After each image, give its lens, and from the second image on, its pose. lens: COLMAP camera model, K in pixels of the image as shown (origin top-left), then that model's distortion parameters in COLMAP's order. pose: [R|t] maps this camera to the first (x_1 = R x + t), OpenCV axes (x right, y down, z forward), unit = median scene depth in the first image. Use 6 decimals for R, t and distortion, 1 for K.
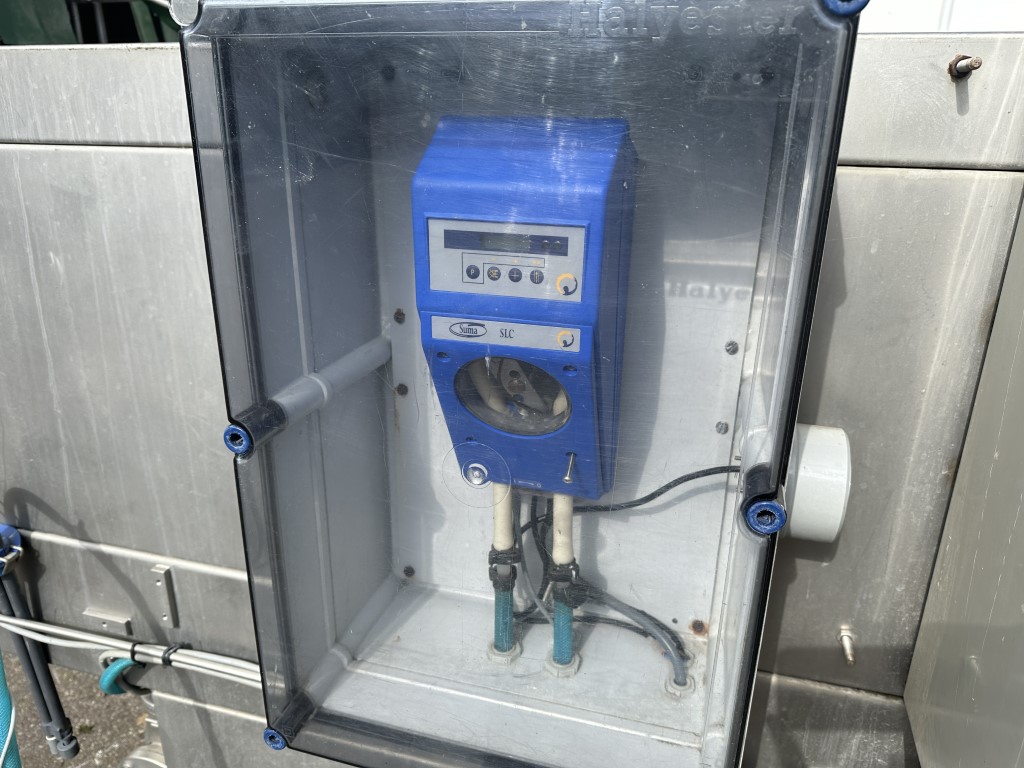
lens RADIAL K [[727.2, 0, 513.2], [0, 727.2, 384.3], [0, 0, 1]] dist [0.036993, -0.038959]
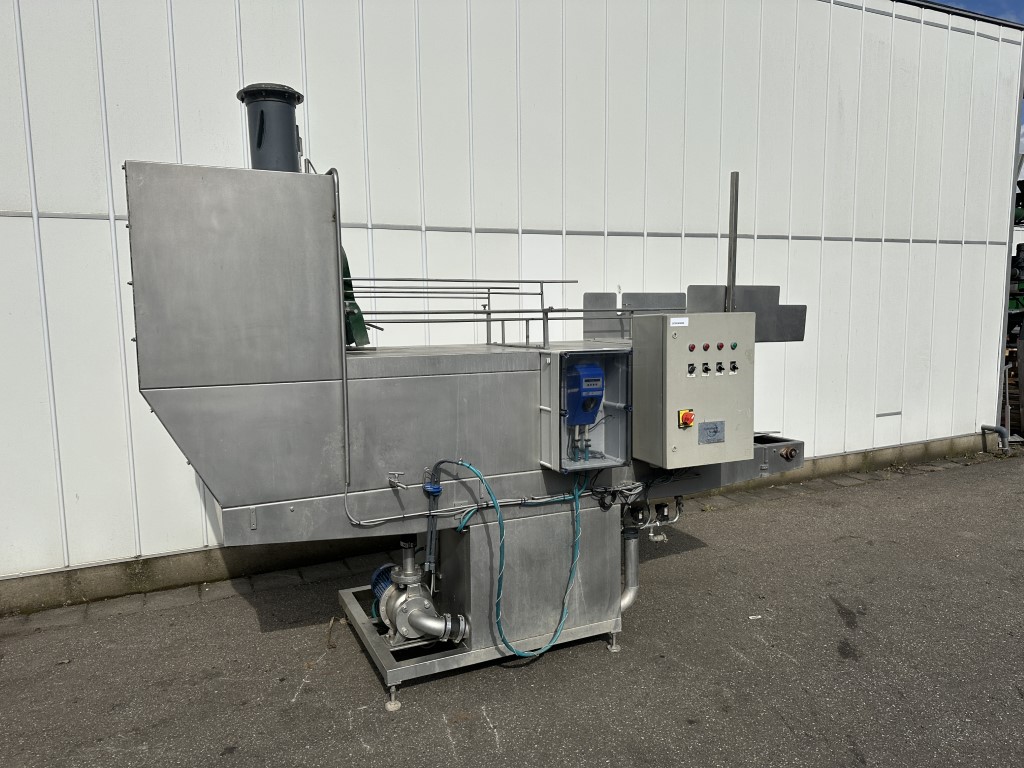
lens RADIAL K [[727.2, 0, 517.0], [0, 727.2, 385.3], [0, 0, 1]] dist [0.036993, -0.038959]
pose [[0.750483, -0.091493, 0.654526, -4.801094], [0.241354, 0.959909, -0.142556, 0.634145], [-0.615243, 0.264958, 0.742478, -3.512255]]
